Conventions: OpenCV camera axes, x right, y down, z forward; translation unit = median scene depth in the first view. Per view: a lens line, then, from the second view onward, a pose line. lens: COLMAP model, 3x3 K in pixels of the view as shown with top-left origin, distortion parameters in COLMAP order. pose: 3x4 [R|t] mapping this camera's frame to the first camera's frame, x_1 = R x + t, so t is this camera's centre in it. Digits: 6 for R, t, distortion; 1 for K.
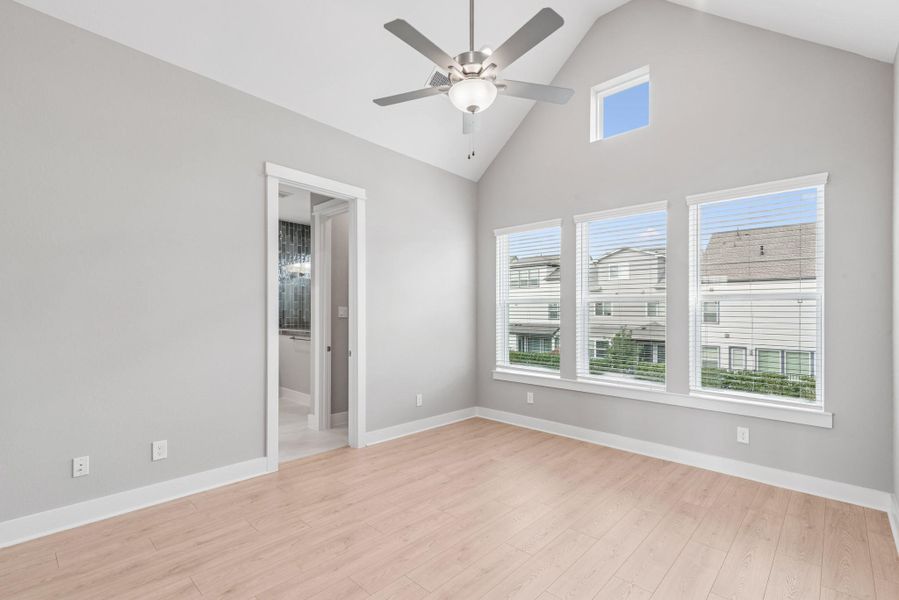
lens RADIAL K [[408.8, 0, 446.7], [0, 408.8, 308.8], [0, 0, 1]] dist [0.019243, -0.001774]
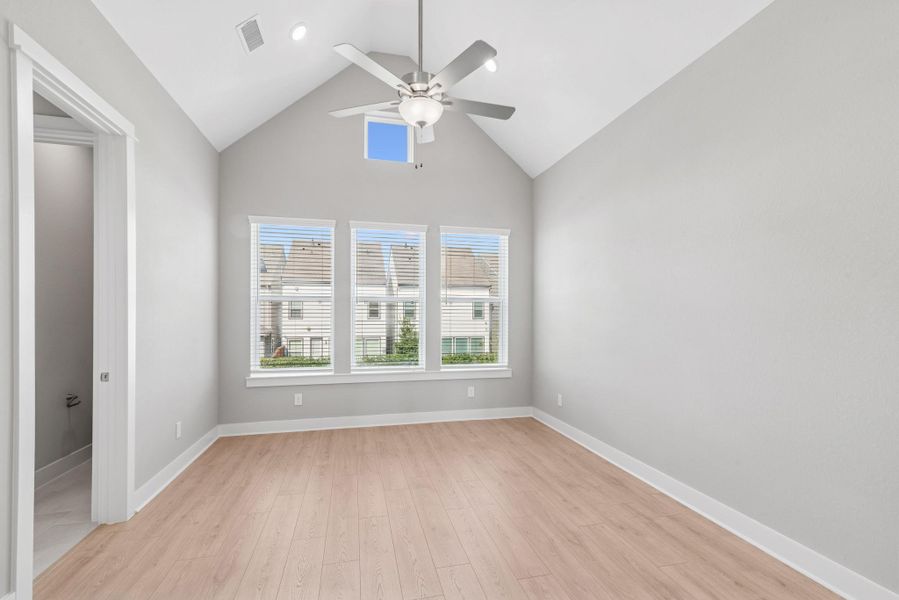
lens RADIAL K [[408.8, 0, 451.7], [0, 408.8, 303.5], [0, 0, 1]] dist [0.019243, -0.001774]
pose [[0.545076, 0.012038, 0.838300, -0.510036], [-0.009120, 0.999923, -0.008429, -0.003010], [-0.838337, -0.003051, 0.545143, 0.218528]]
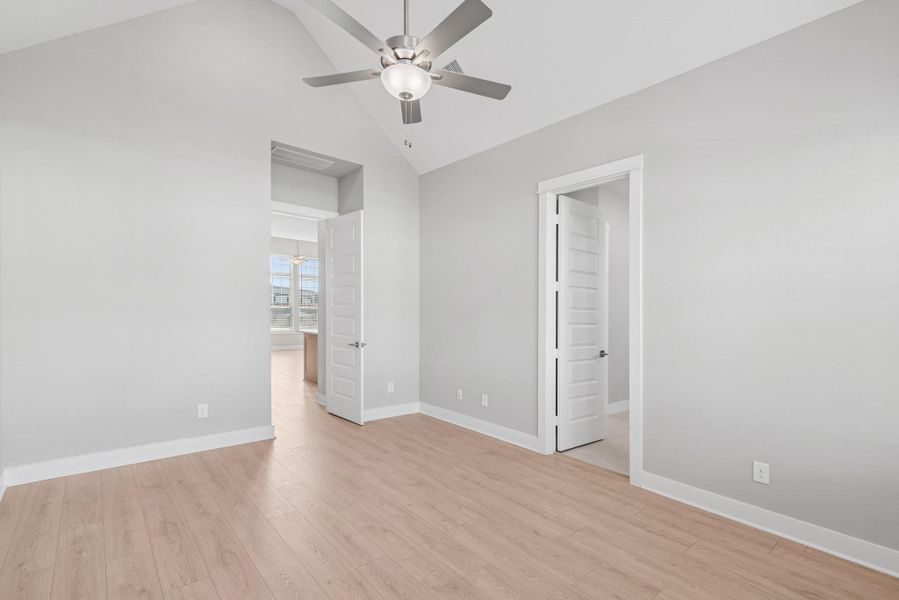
lens RADIAL K [[408.8, 0, 447.1], [0, 408.8, 320.6], [0, 0, 1]] dist [0.019243, -0.001774]
pose [[-0.107490, 0.007112, -0.994181, 0.642505], [-0.009590, 0.999920, 0.008190, 0.019621], [0.994160, 0.010415, -0.107413, 0.756922]]
